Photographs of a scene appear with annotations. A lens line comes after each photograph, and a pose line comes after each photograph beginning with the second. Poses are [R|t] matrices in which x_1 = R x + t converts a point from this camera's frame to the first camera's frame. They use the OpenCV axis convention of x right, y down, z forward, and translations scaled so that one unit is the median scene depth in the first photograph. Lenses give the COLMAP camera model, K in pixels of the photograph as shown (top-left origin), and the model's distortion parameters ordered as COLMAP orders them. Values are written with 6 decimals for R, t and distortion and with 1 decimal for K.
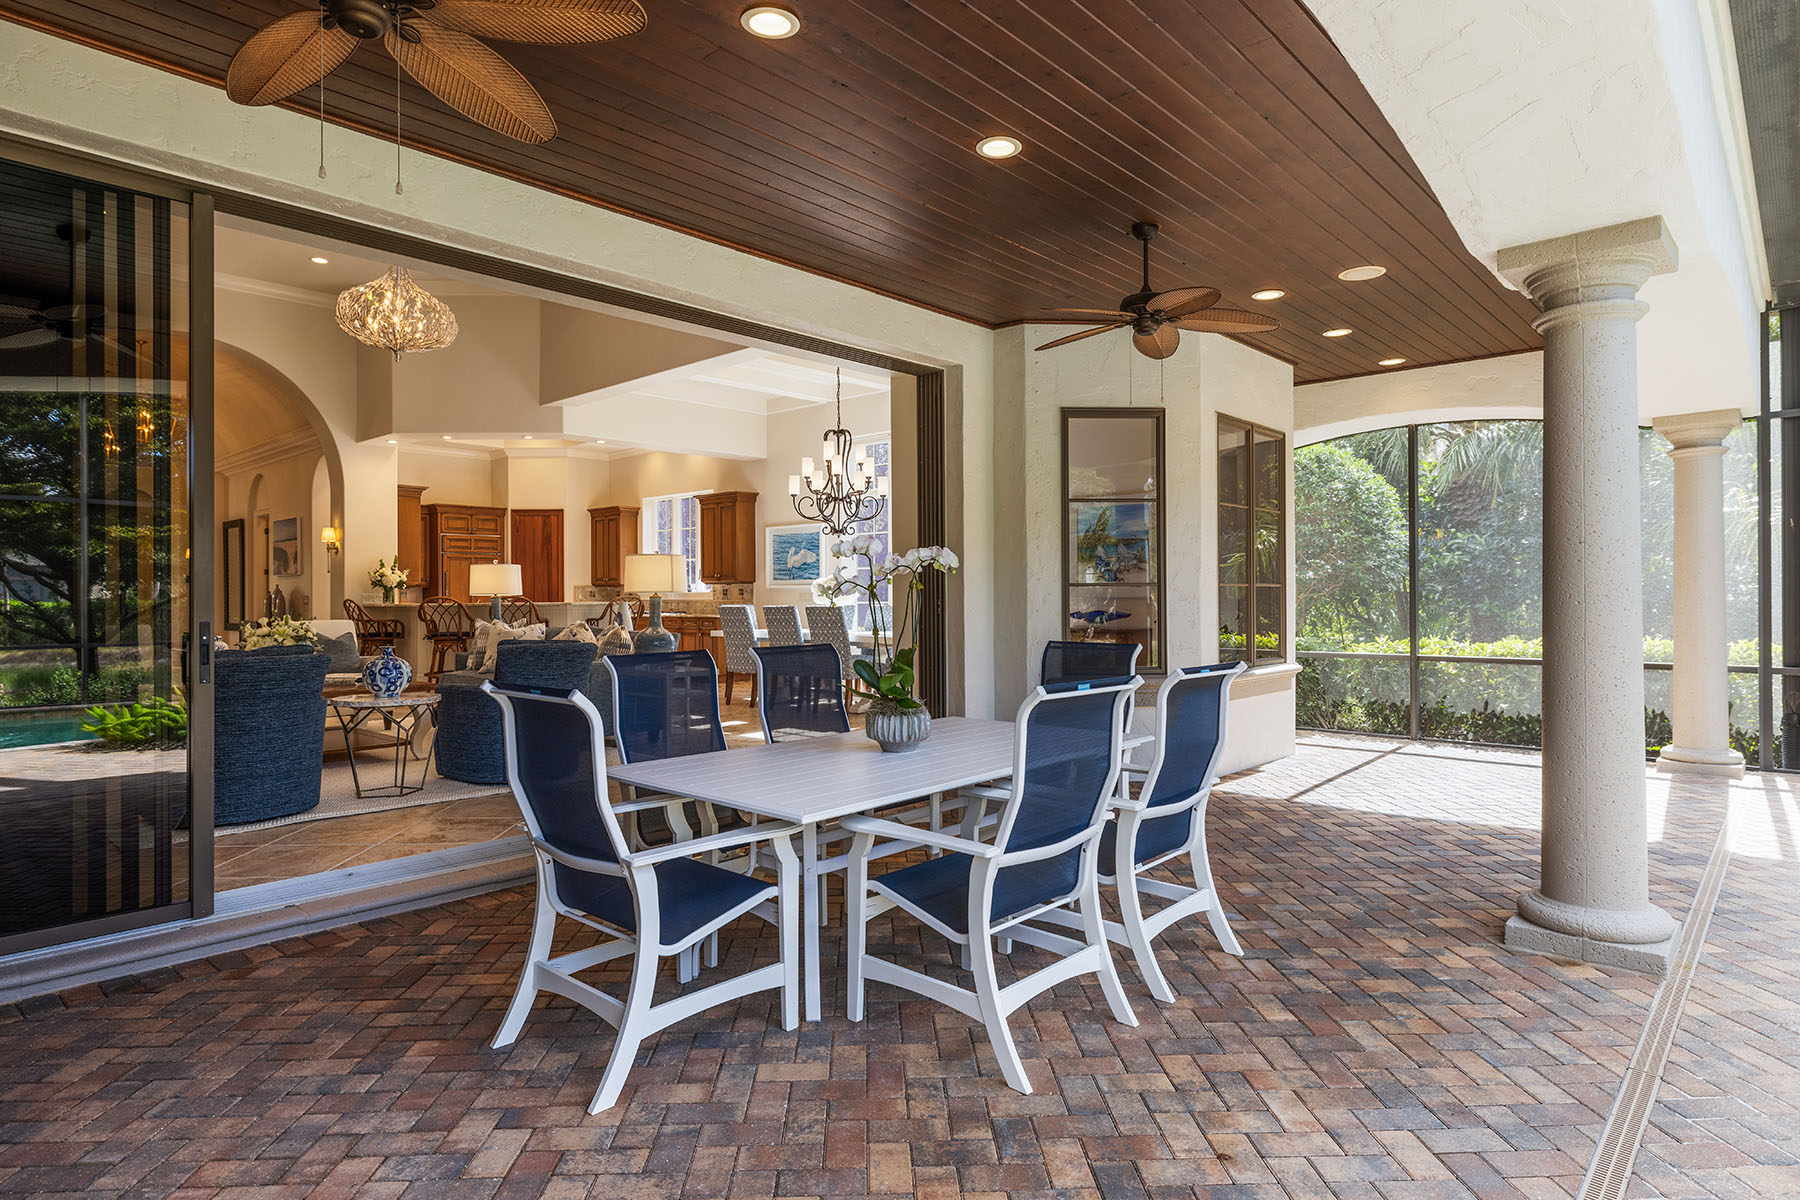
lens RADIAL K [[1001.6, 0, 900.0], [0, 1001.6, 600.0], [0, 0, 1]] dist [-0.001487, -0.000780]
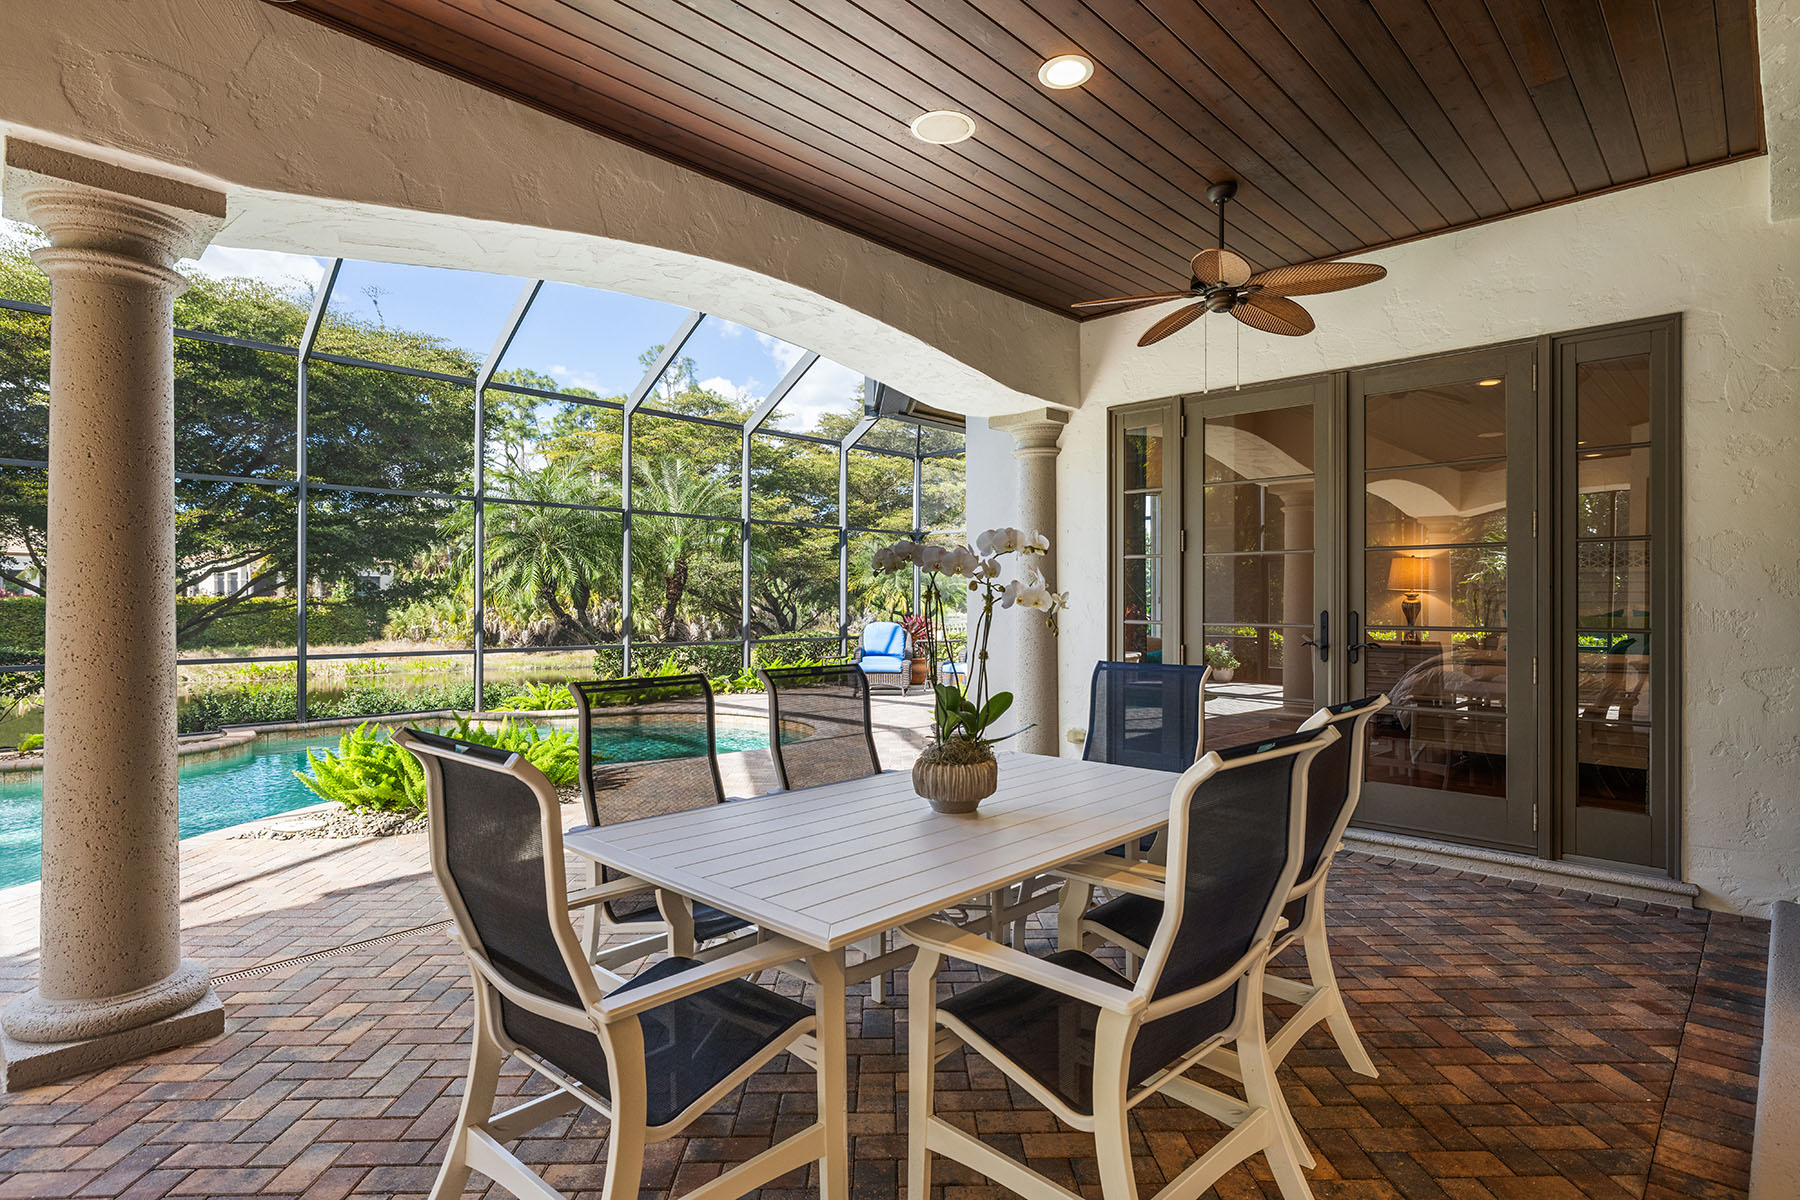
lens RADIAL K [[921.8, 0, 900.0], [0, 921.8, 600.0], [0, 0, 1]] dist [-0.001607, 0.001280]
pose [[-0.999817, 0.004351, 0.018603, 0.032322], [0.004382, 0.999989, 0.001616, -0.013951], [-0.018596, 0.001697, -0.999826, 1.982431]]
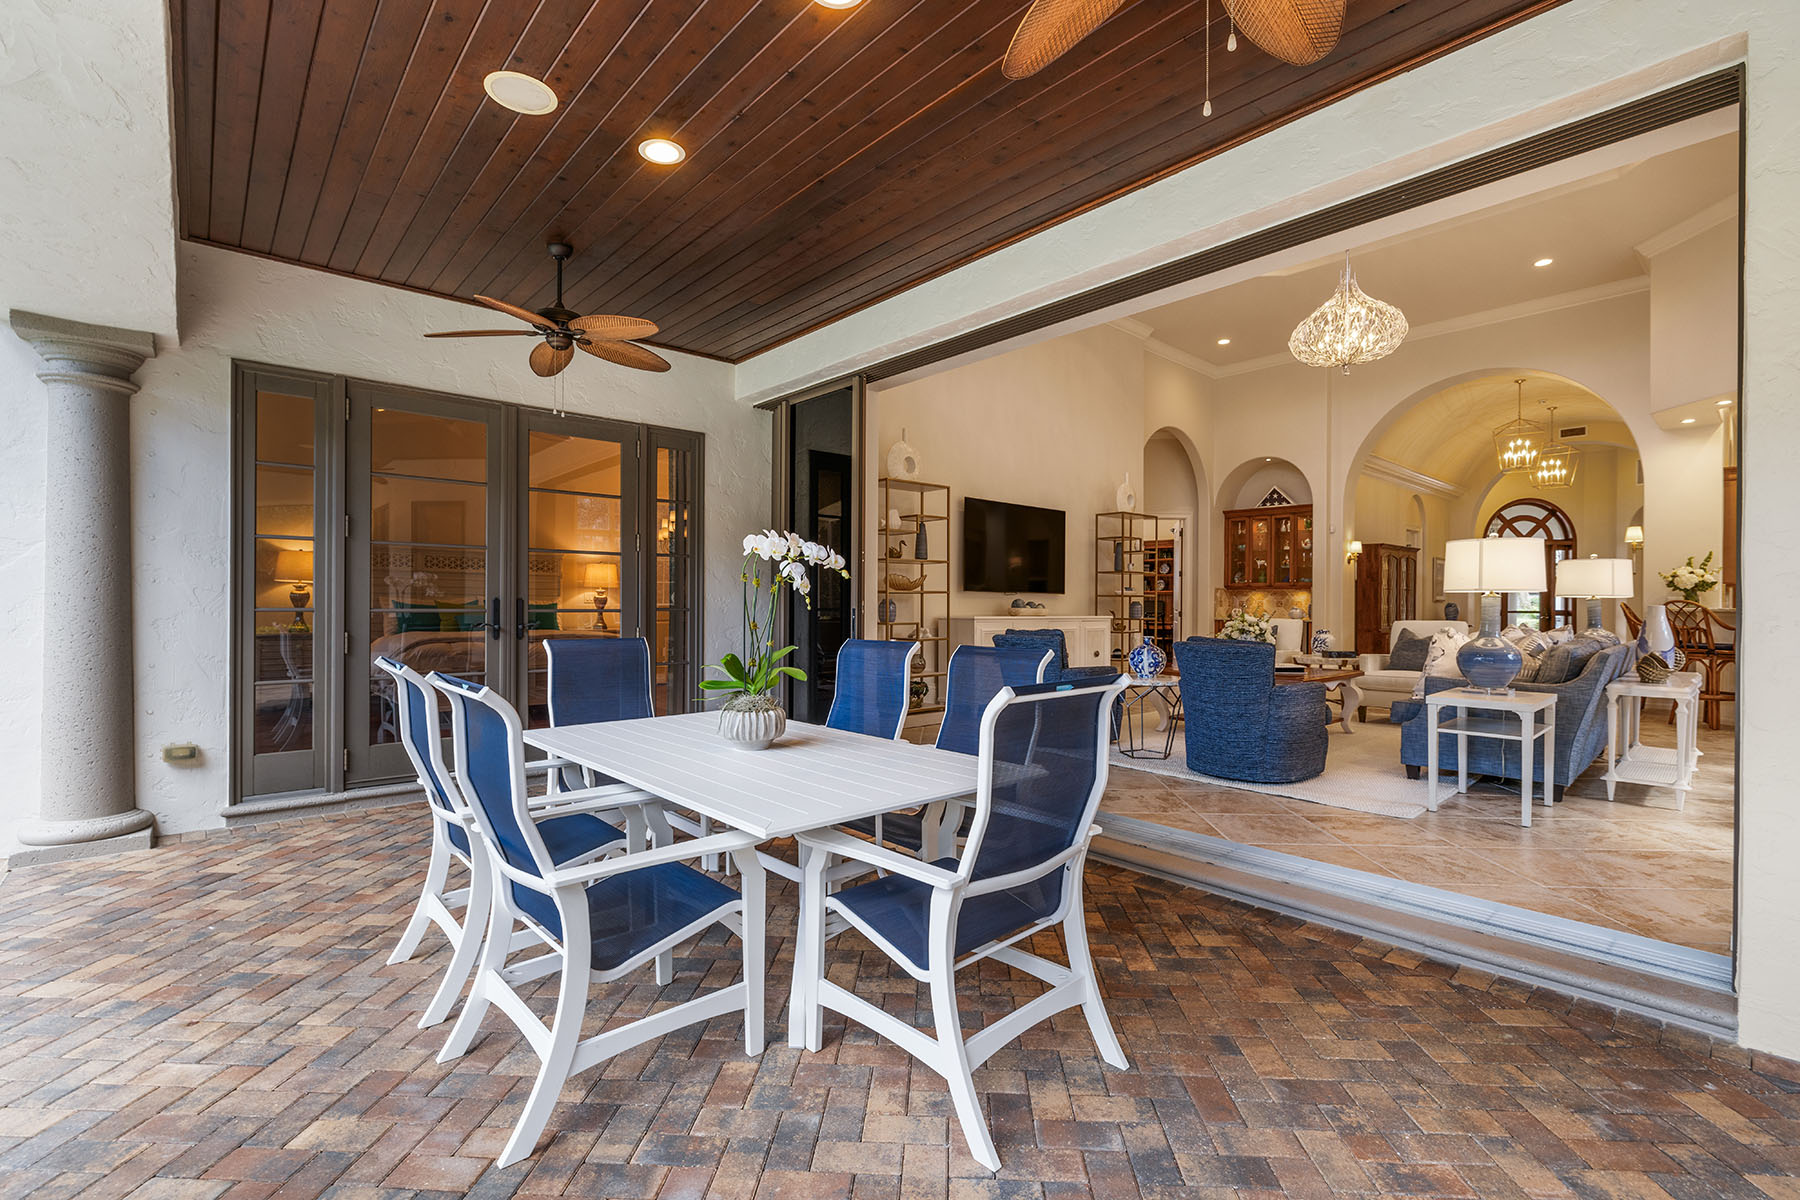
lens RADIAL K [[801.6, 0, 900.0], [0, 801.6, 600.0], [0, 0, 1]] dist [0.000910, -0.000122]
pose [[-0.102862, 0.001707, -0.994694, 0.883314], [-0.007607, 0.999968, 0.002503, 0.005451], [0.994667, 0.007824, -0.102846, 1.415143]]
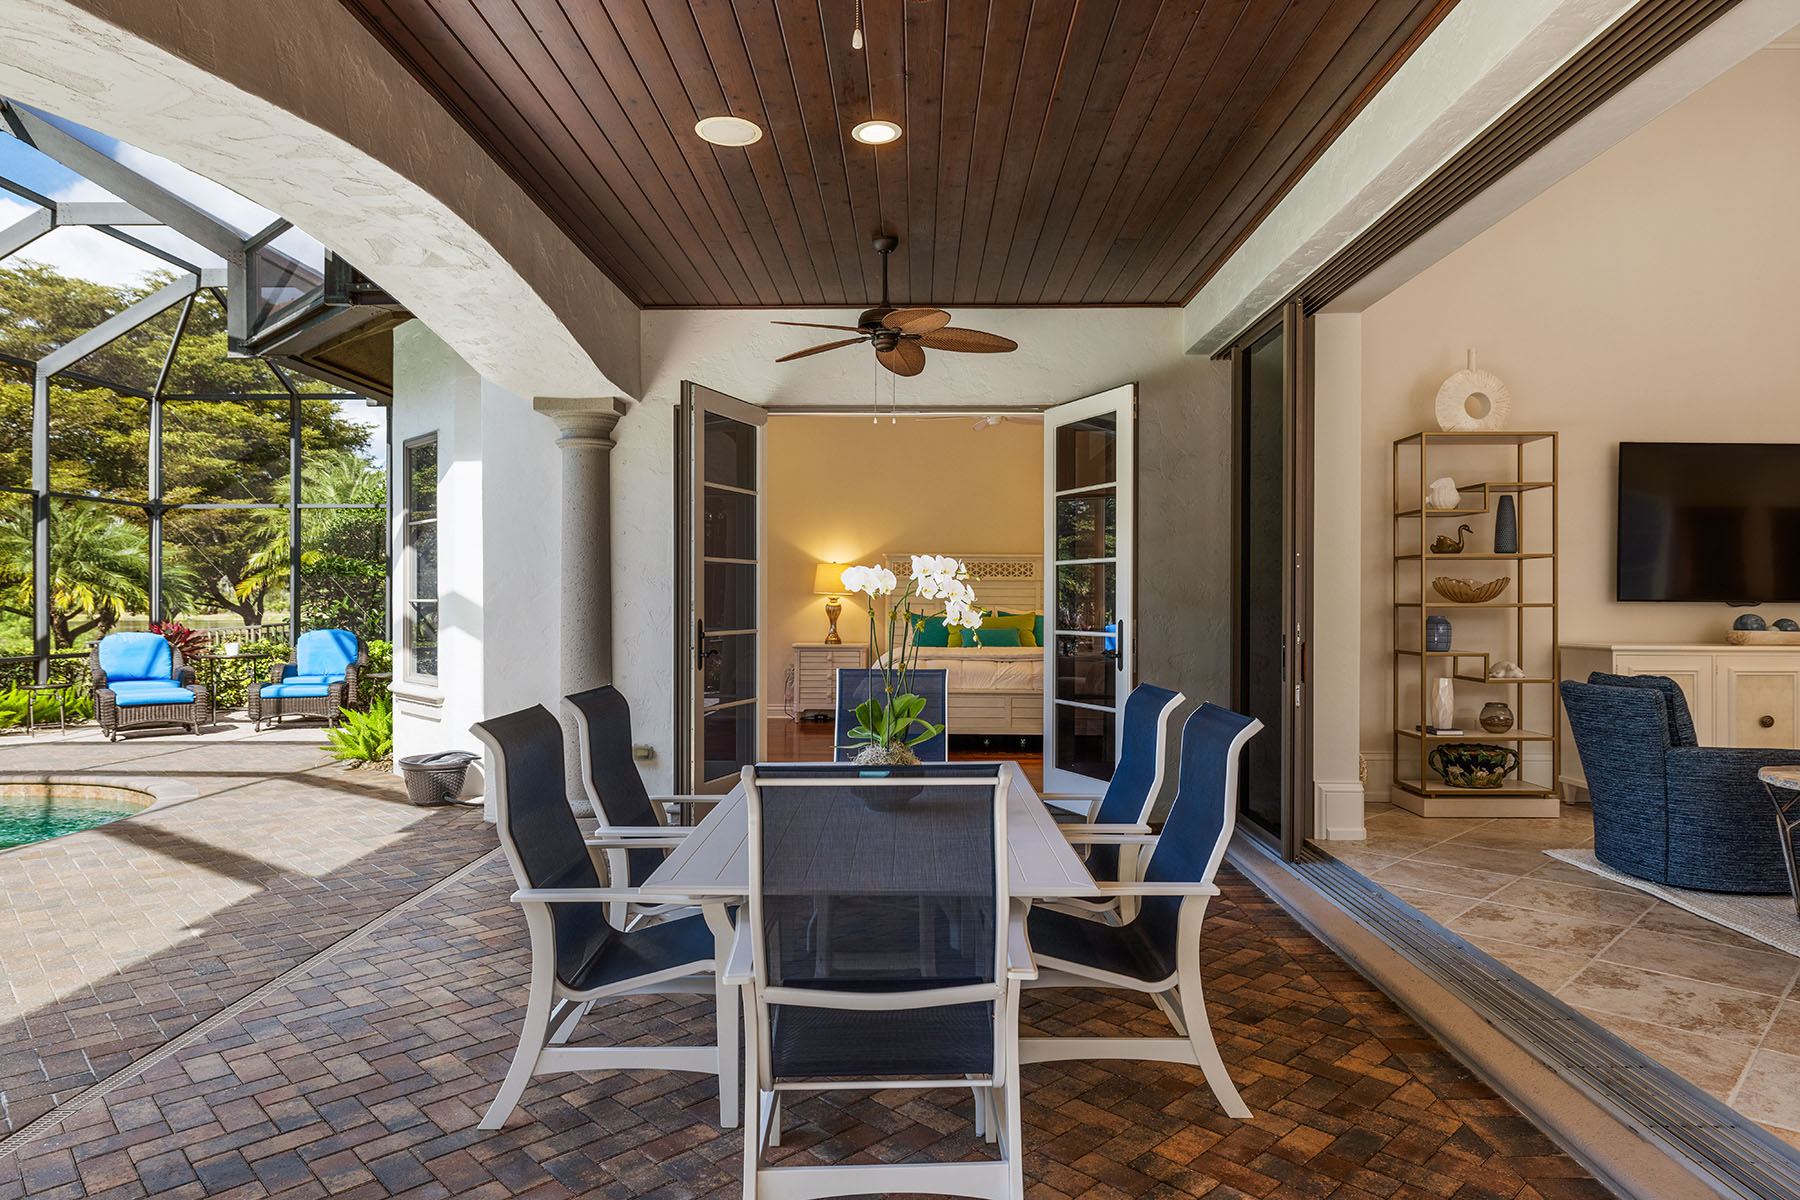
lens RADIAL K [[1078.1, 0, 900.0], [0, 1078.1, 600.0], [0, 0, 1]] dist [-0.005486, 0.001400]
pose [[-0.747193, 0.006203, -0.664578, 0.692818], [0.001379, 0.999969, 0.007783, -0.037333], [0.664606, 0.004899, -0.747178, 1.957703]]
